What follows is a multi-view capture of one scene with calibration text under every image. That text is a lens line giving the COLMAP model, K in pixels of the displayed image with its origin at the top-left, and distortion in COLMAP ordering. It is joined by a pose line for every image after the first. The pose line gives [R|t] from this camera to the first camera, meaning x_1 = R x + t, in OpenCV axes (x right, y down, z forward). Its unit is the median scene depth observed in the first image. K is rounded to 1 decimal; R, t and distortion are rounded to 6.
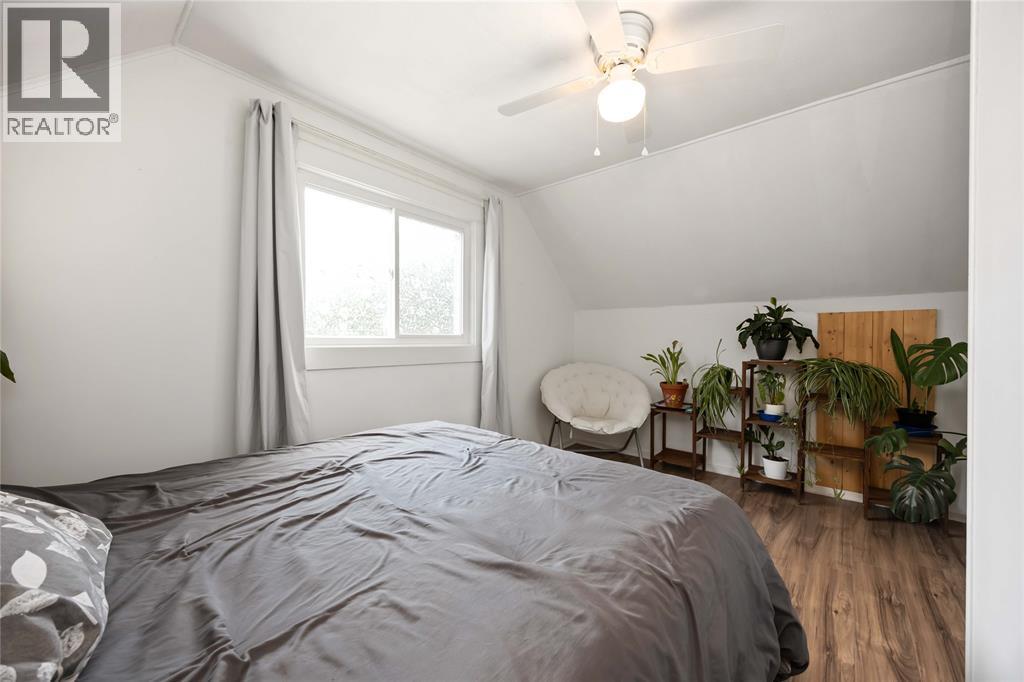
lens RADIAL K [[395.4, 0, 515.2], [0, 395.4, 344.9], [0, 0, 1]] dist [-0.000130, -0.000181]
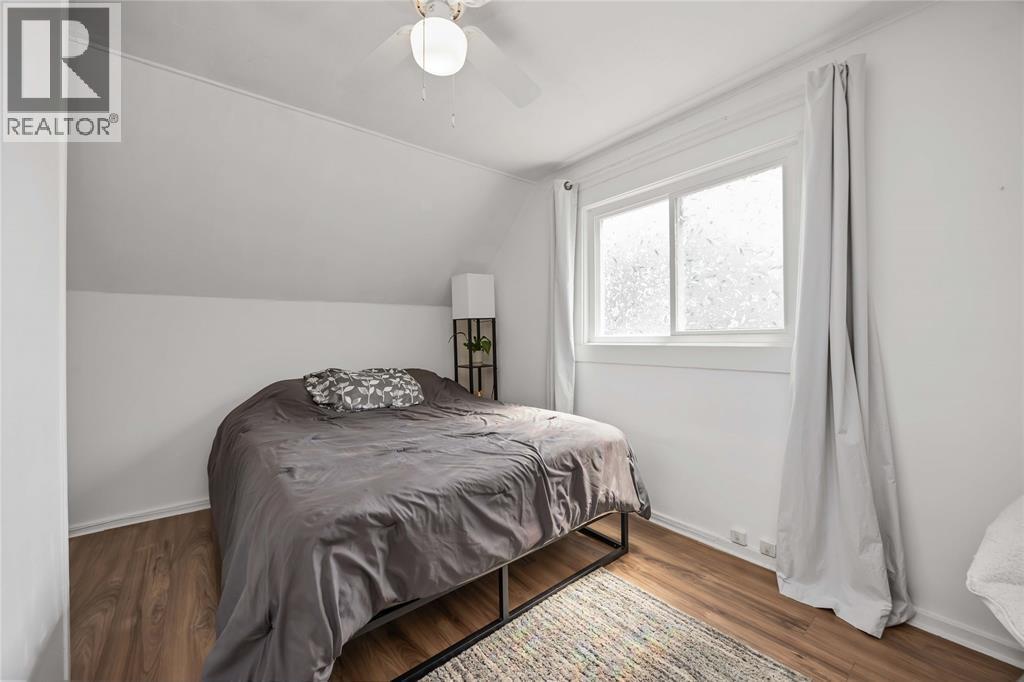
lens RADIAL K [[395.4, 0, 515.2], [0, 395.4, 344.9], [0, 0, 1]] dist [-0.000130, -0.000181]
pose [[-0.185264, 0.006106, -0.982670, 0.657525], [0.001906, 0.999981, 0.005854, -0.002797], [0.982687, -0.000789, -0.185273, 0.813450]]
